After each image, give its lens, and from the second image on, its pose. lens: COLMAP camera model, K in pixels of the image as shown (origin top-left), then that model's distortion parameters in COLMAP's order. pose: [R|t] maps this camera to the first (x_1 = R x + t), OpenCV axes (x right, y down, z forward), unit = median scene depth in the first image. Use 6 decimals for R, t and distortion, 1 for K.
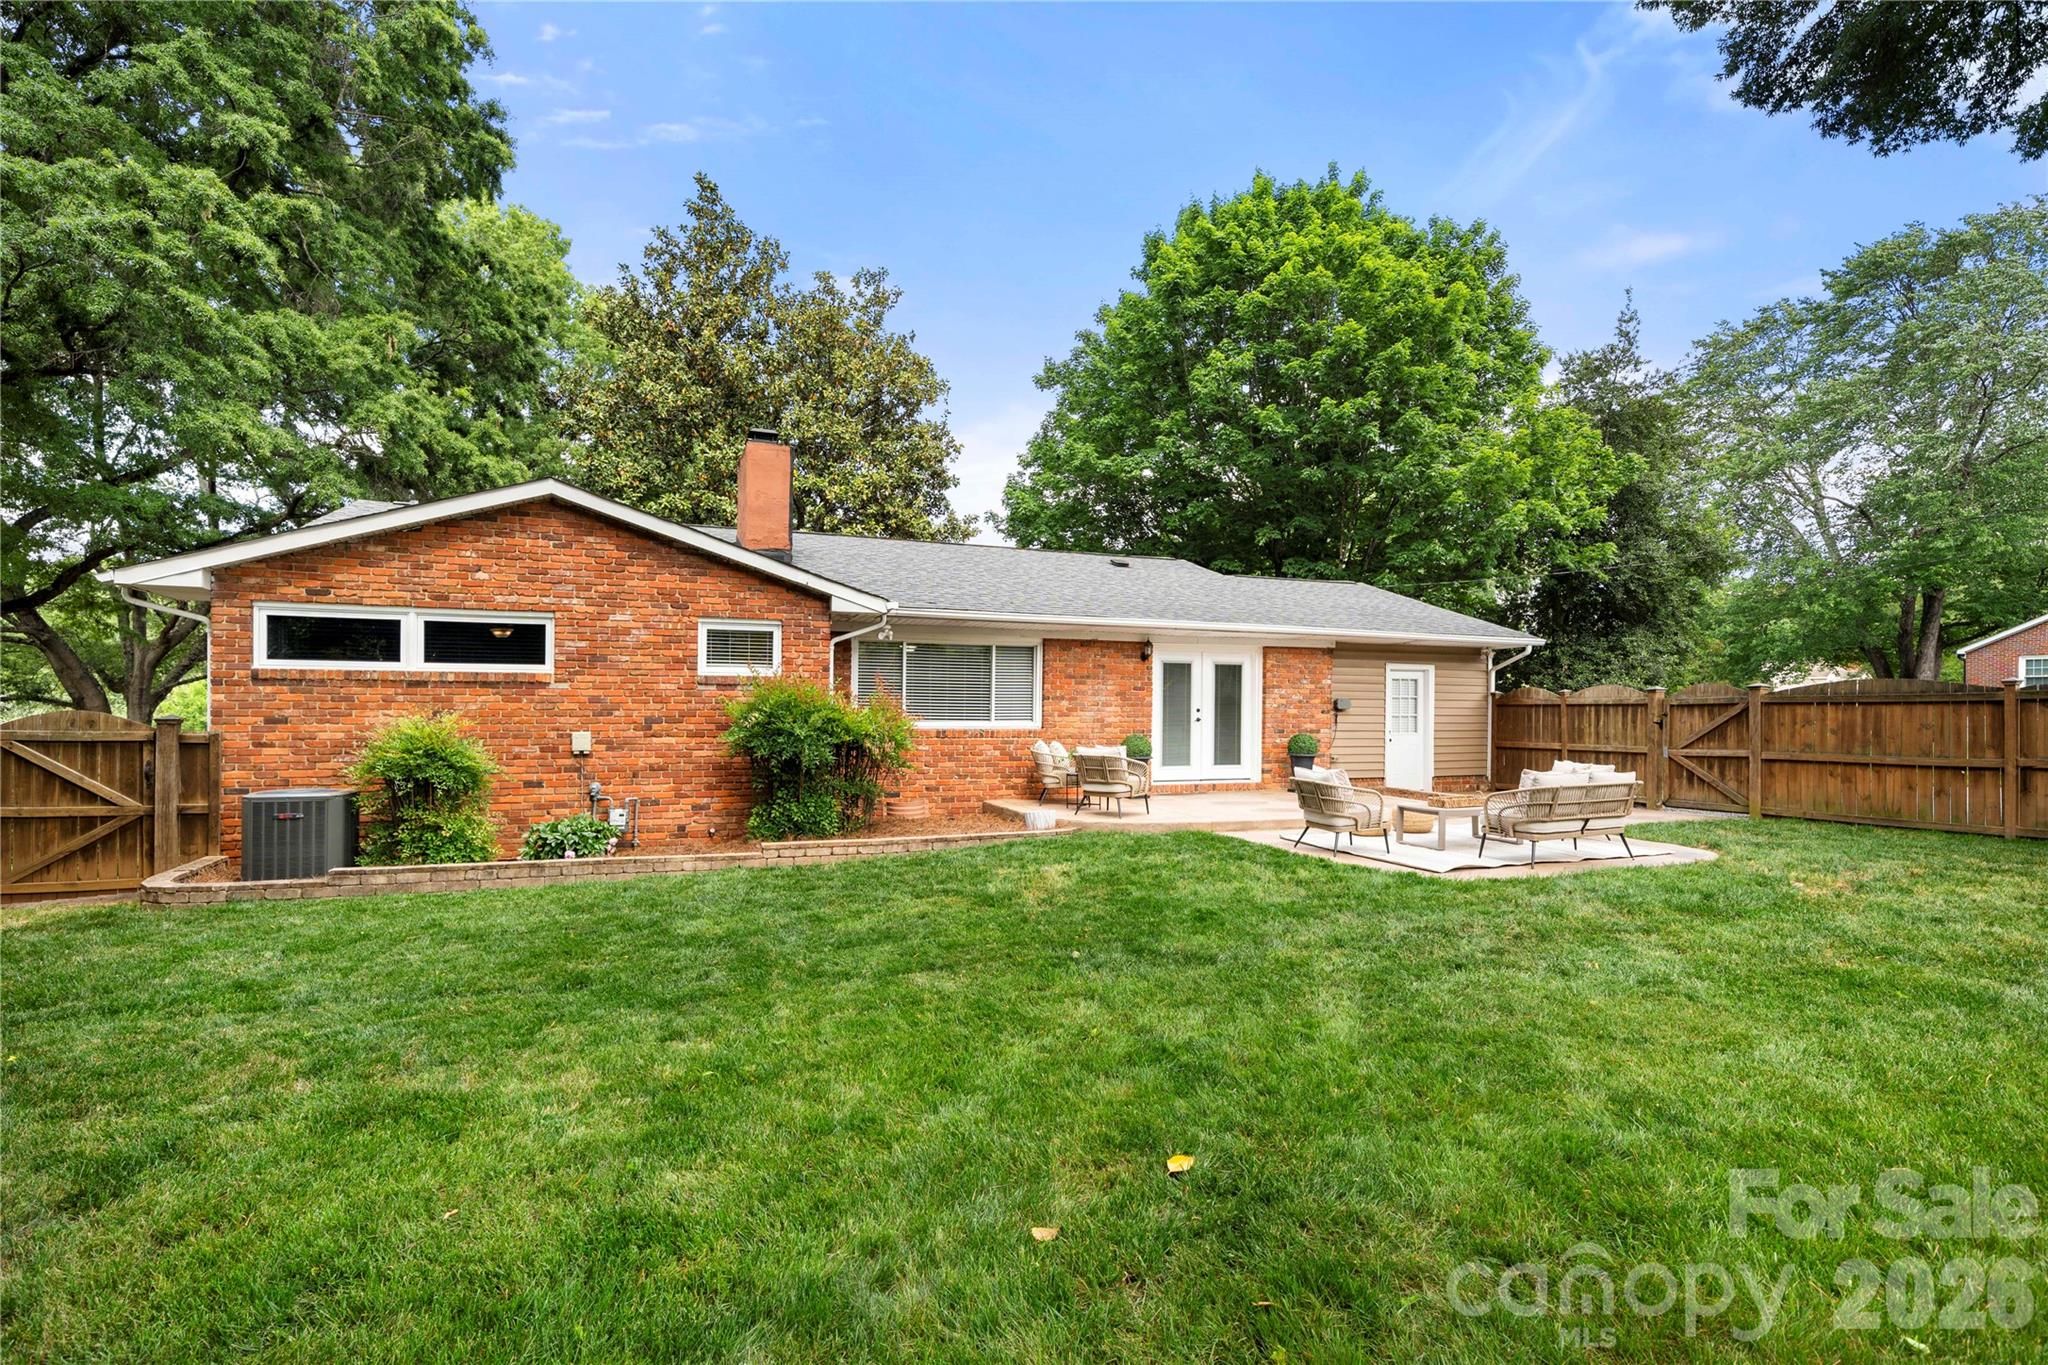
lens RADIAL K [[972.3, 0, 1022.1], [0, 972.3, 699.8], [0, 0, 1]] dist [0.004038, -0.000370]
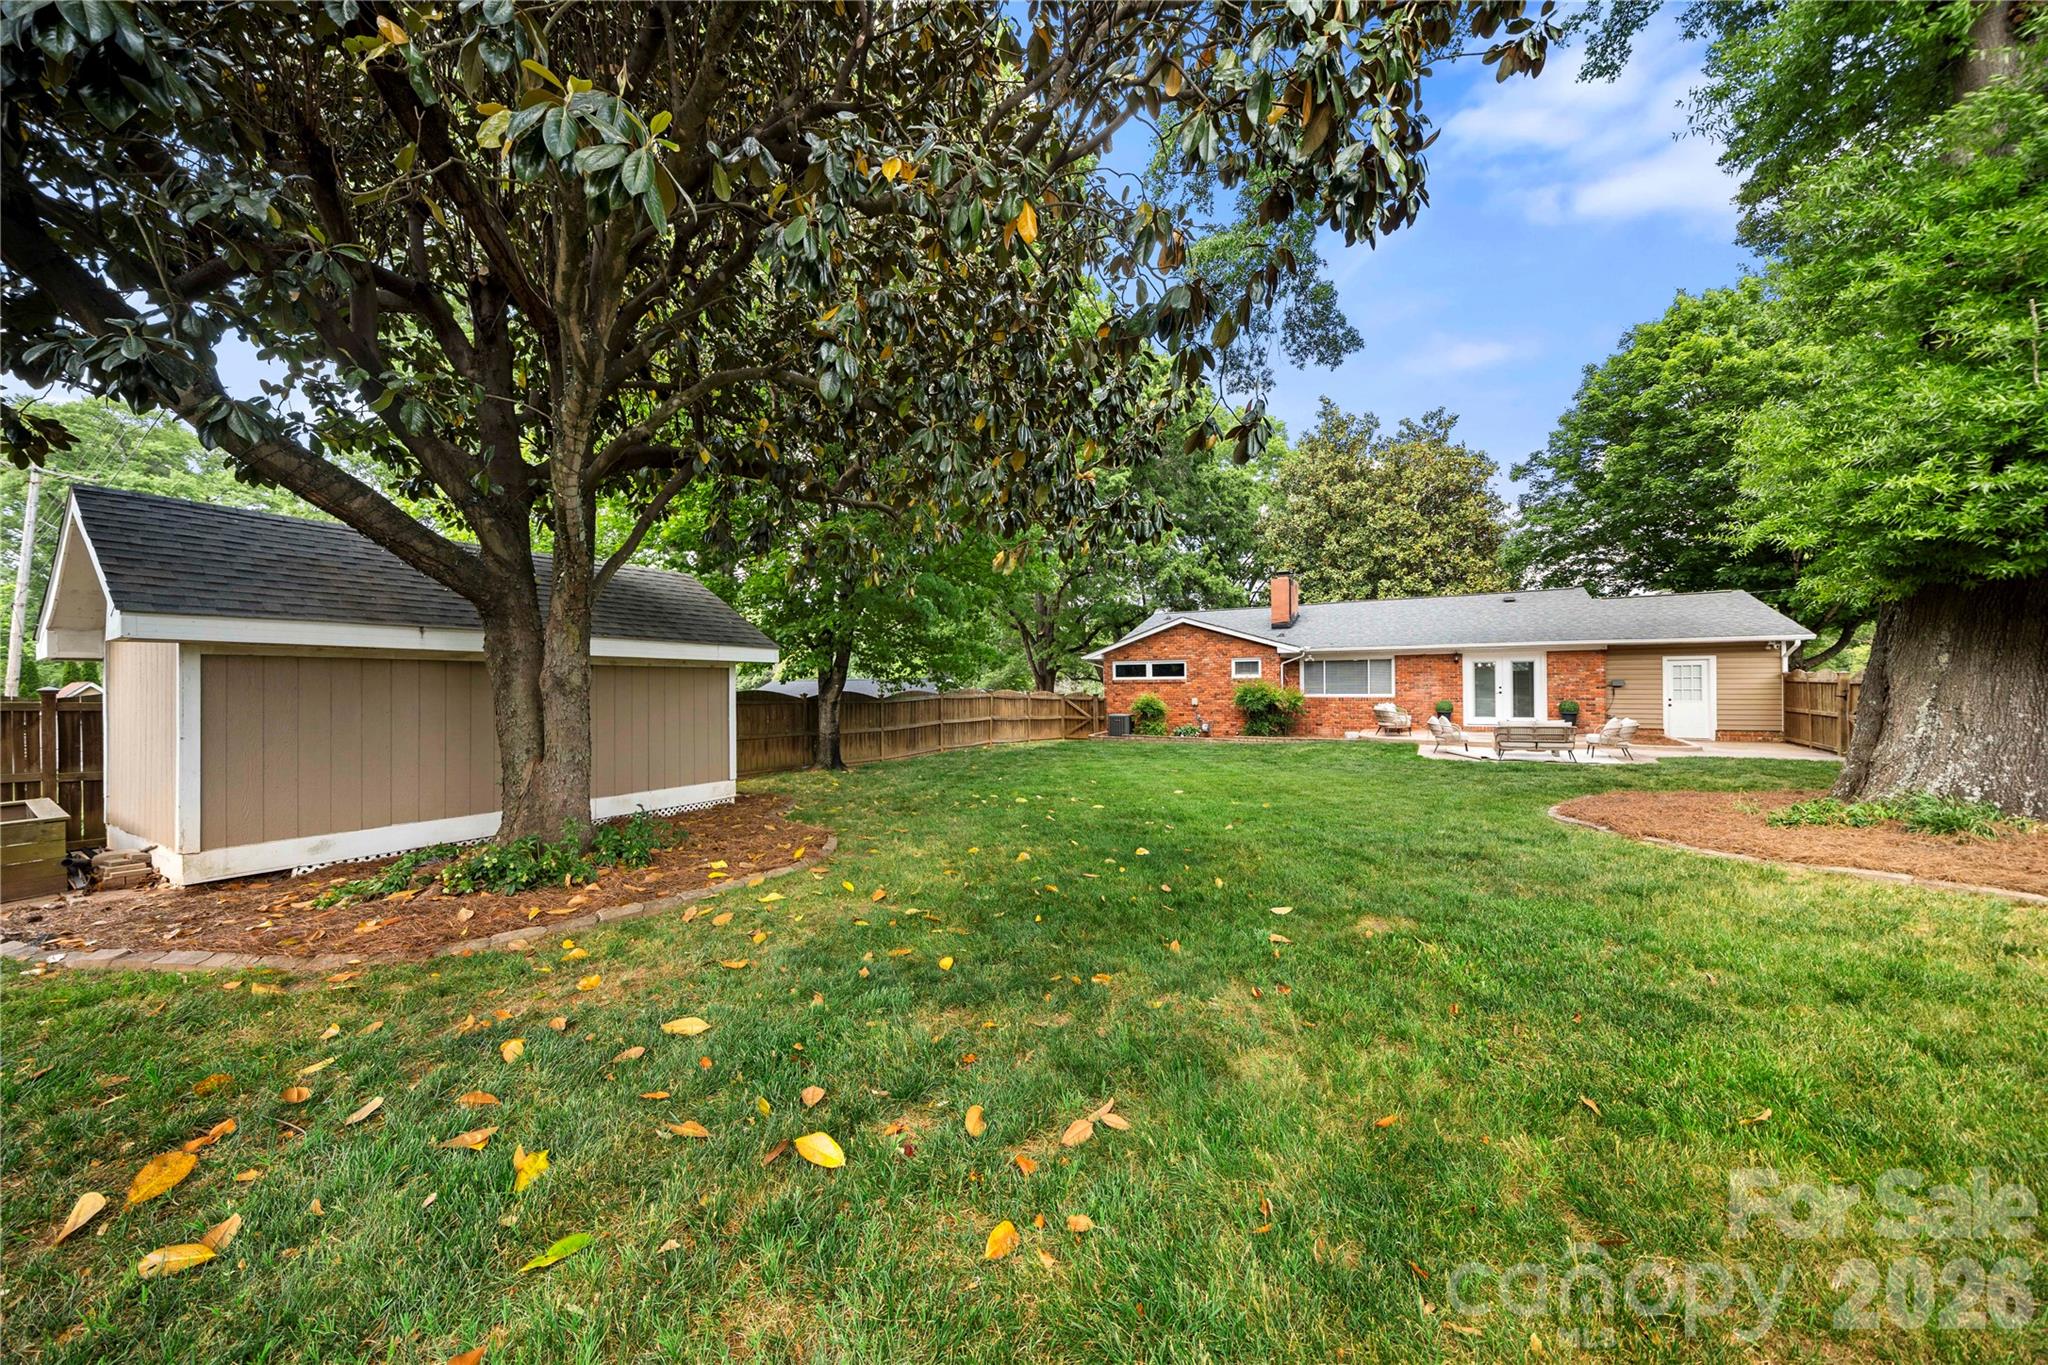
lens RADIAL K [[704.2, 0, 1017.7], [0, 704.2, 667.3], [0, 0, 1]] dist [-0.002211, -0.000483]
pose [[0.616072, -0.025037, -0.787292, 0.872611], [0.027883, 0.999561, -0.009969, -0.052498], [0.787196, -0.015811, 0.616500, -0.734440]]
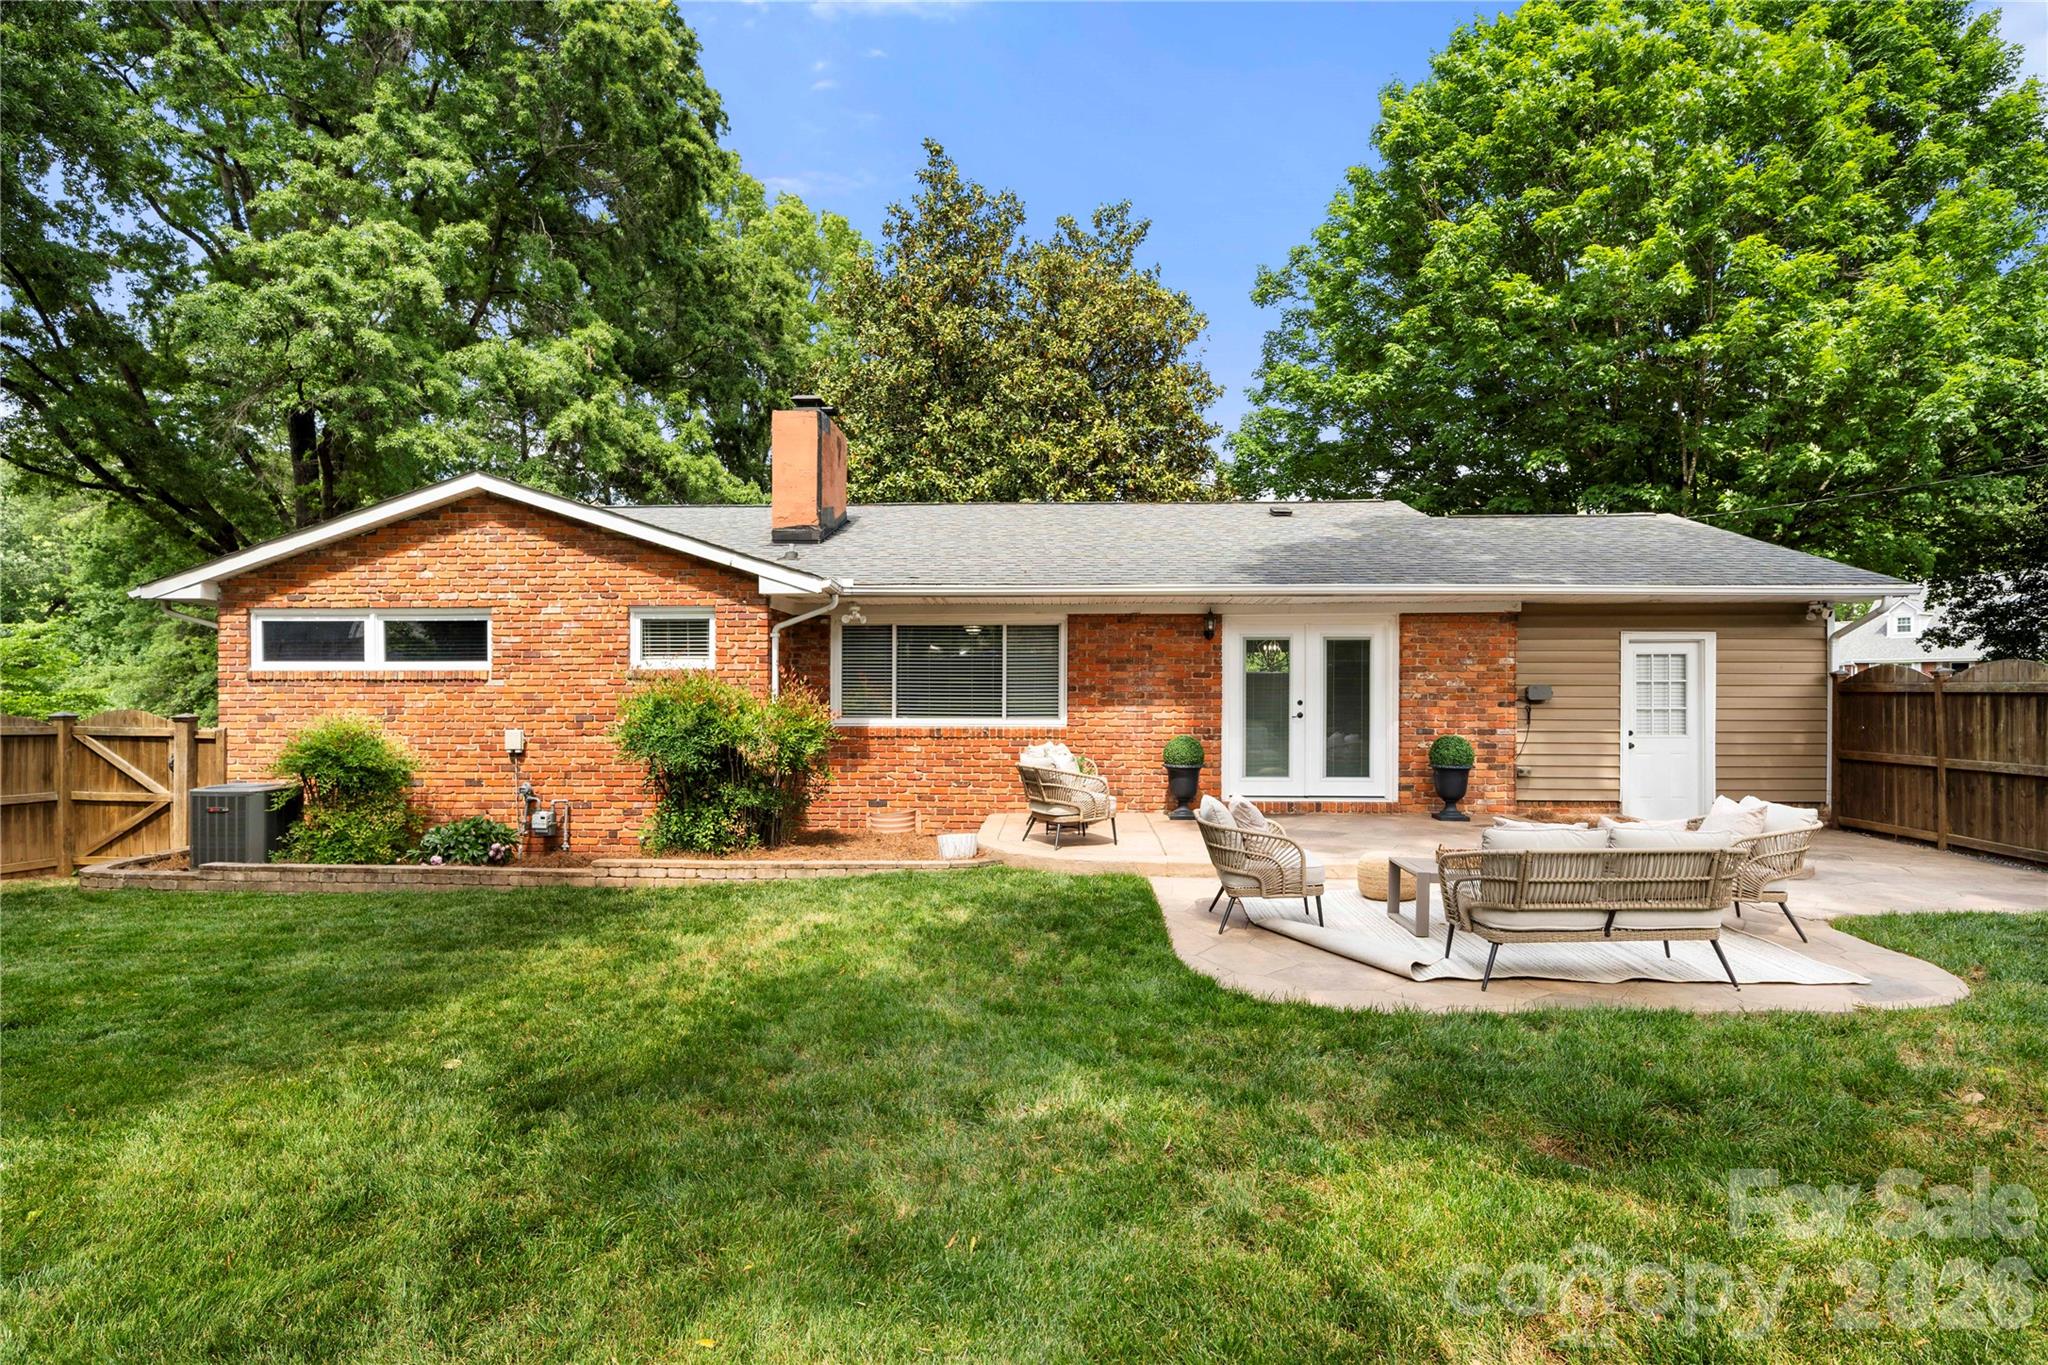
lens RADIAL K [[1038.0, 0, 1019.3], [0, 1038.0, 676.4], [0, 0, 1]] dist [-0.000026, 0.000011]
pose [[0.914223, -0.009596, -0.405097, 0.395188], [0.009065, 0.999954, -0.003229, -0.011596], [0.405109, -0.000720, 0.914268, 0.238666]]
